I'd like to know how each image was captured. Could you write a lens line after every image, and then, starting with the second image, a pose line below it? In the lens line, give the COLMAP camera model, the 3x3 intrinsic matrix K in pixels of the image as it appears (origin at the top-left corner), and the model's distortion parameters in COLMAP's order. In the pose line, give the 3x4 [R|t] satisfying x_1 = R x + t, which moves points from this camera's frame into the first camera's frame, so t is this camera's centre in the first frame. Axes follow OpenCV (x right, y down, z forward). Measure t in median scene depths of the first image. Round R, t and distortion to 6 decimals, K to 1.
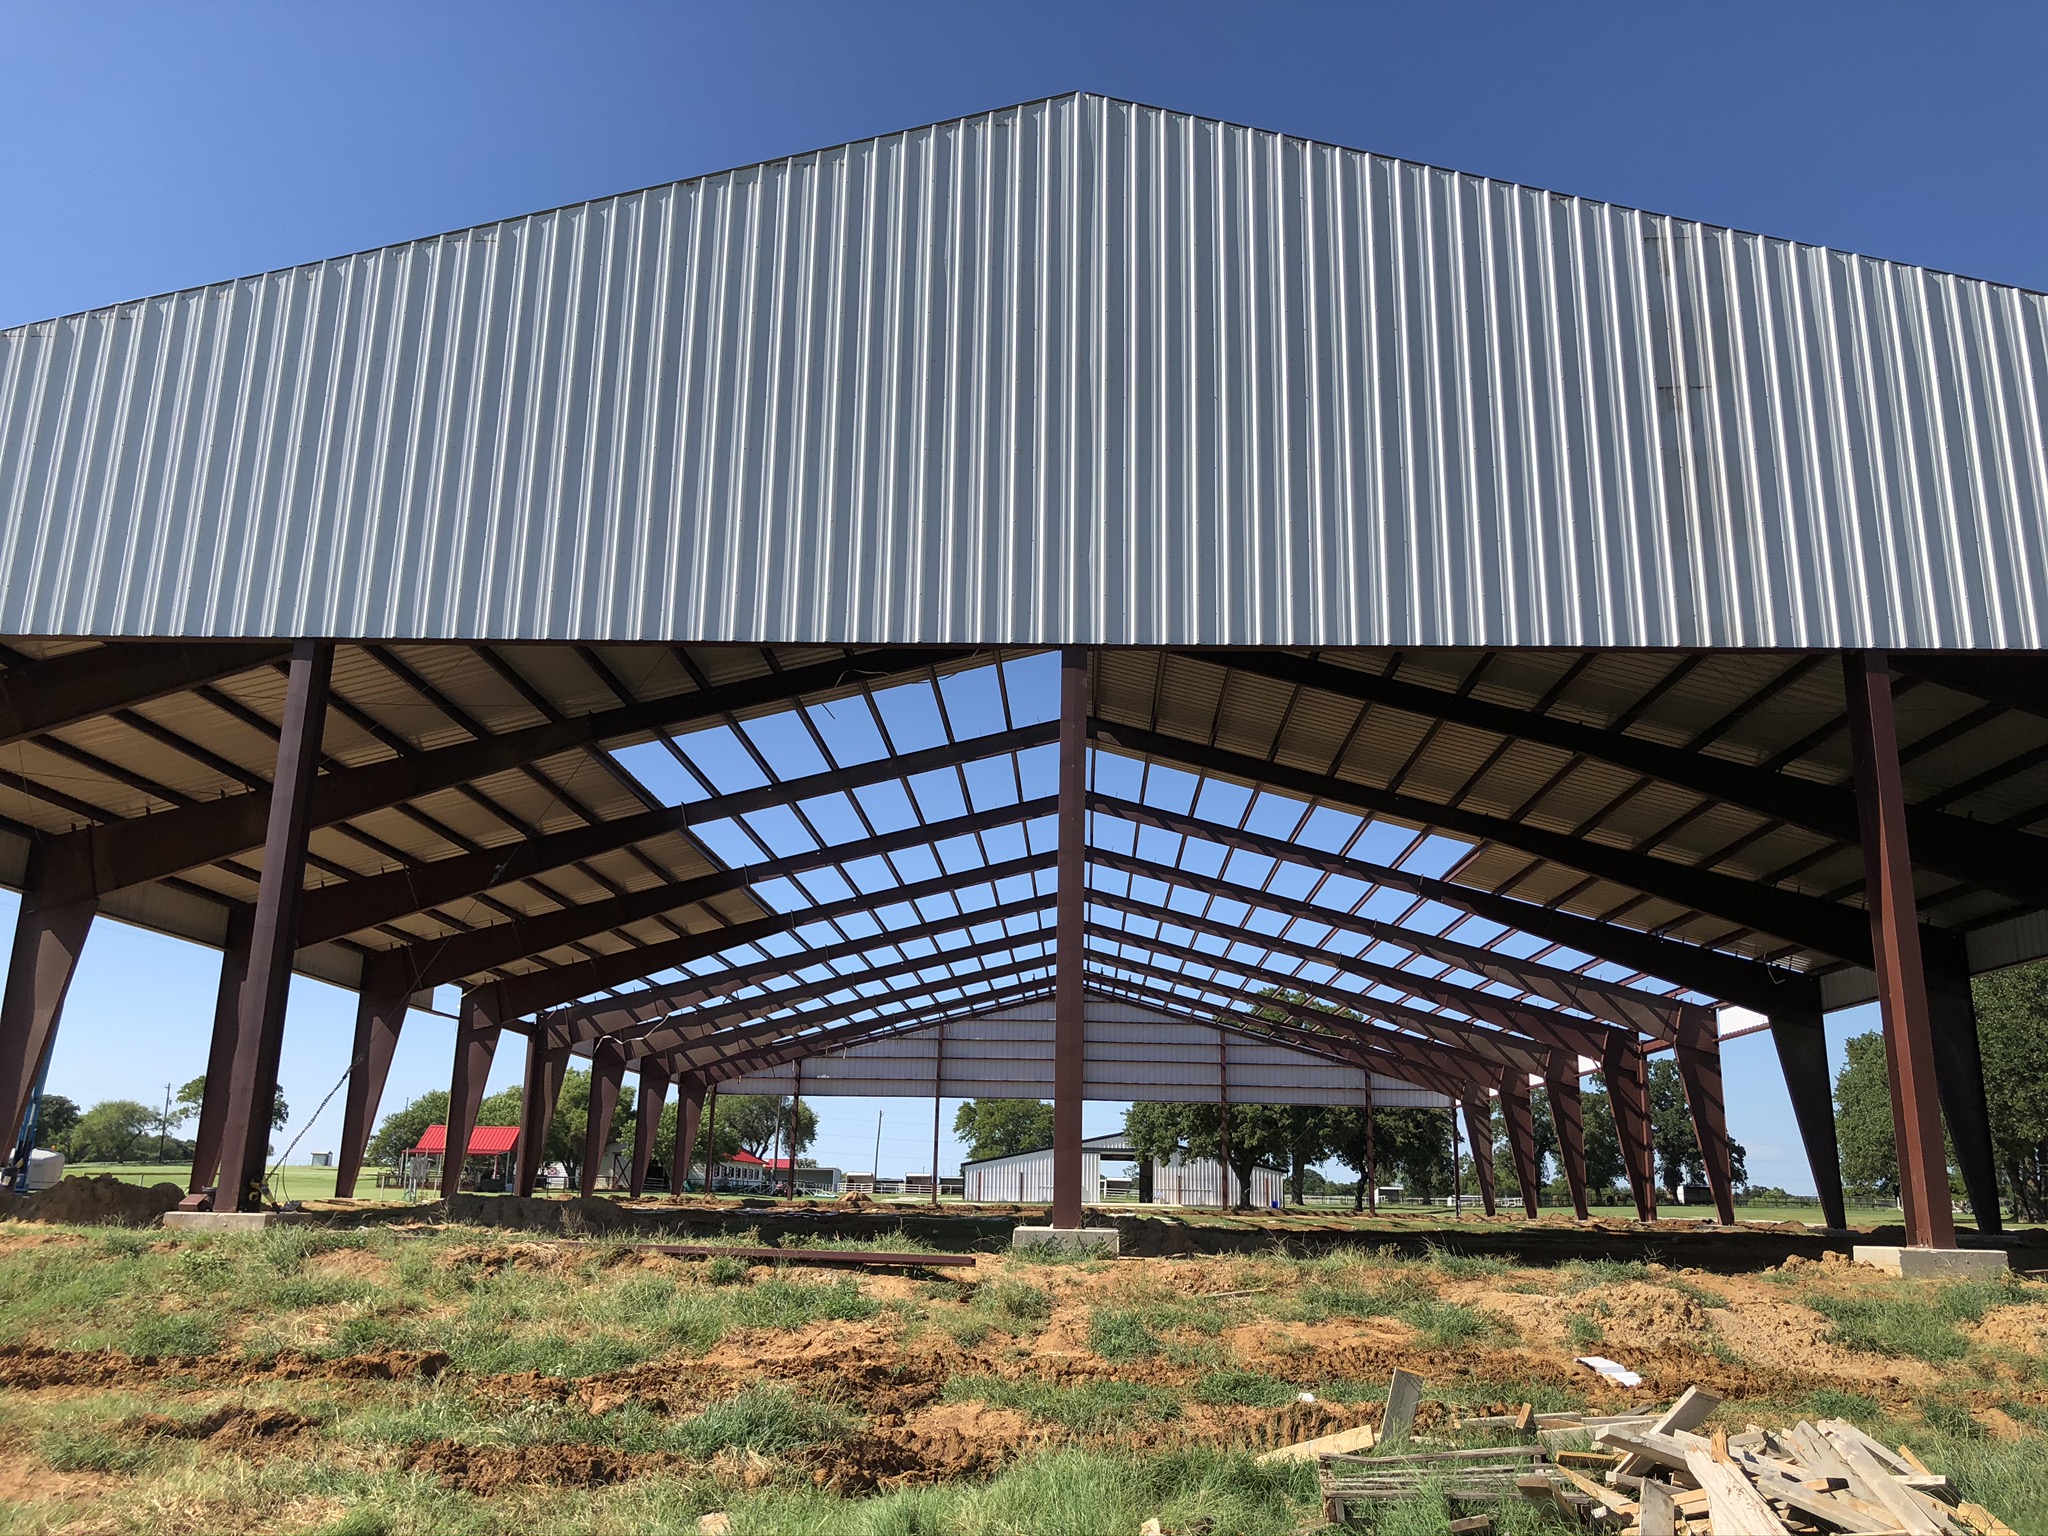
lens RADIAL K [[1659.1, 0, 993.4], [0, 1659.1, 723.7], [0, 0, 1]] dist [0.025583, -0.033056]
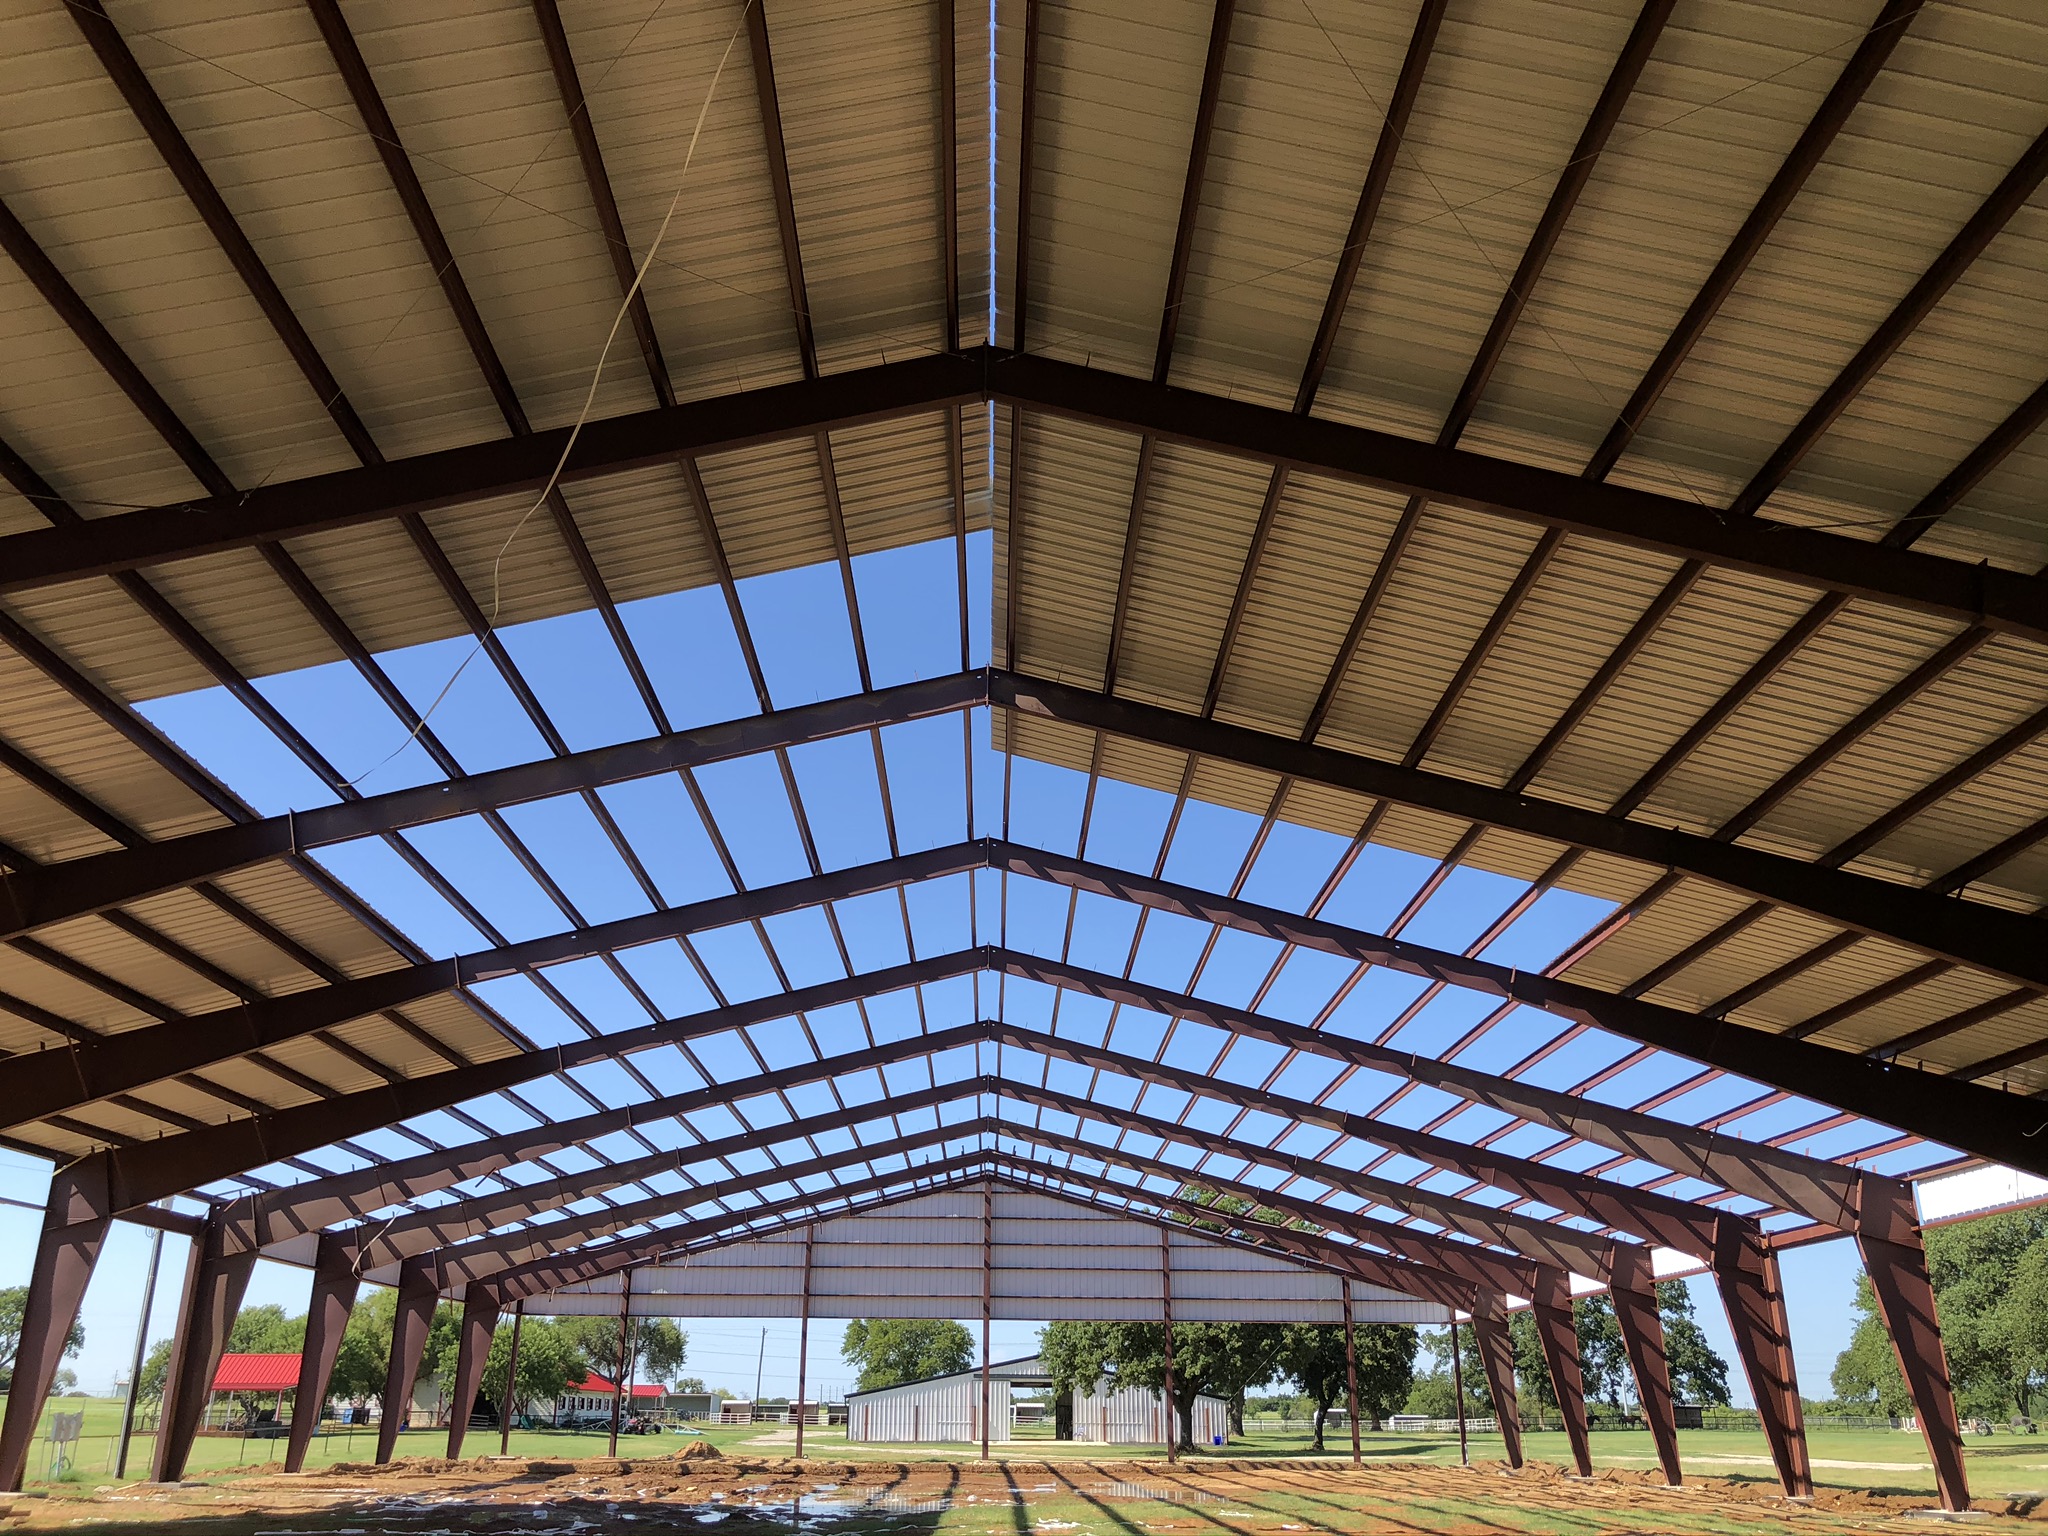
lens RADIAL K [[1659.1, 0, 973.1], [0, 1659.1, 755.7], [0, 0, 1]] dist [0.025583, -0.033056]
pose [[0.999038, 0.005573, 0.043486, 0.010758], [-0.001228, 0.995055, -0.099315, 0.041664], [-0.043824, 0.099166, 0.994105, 0.201501]]
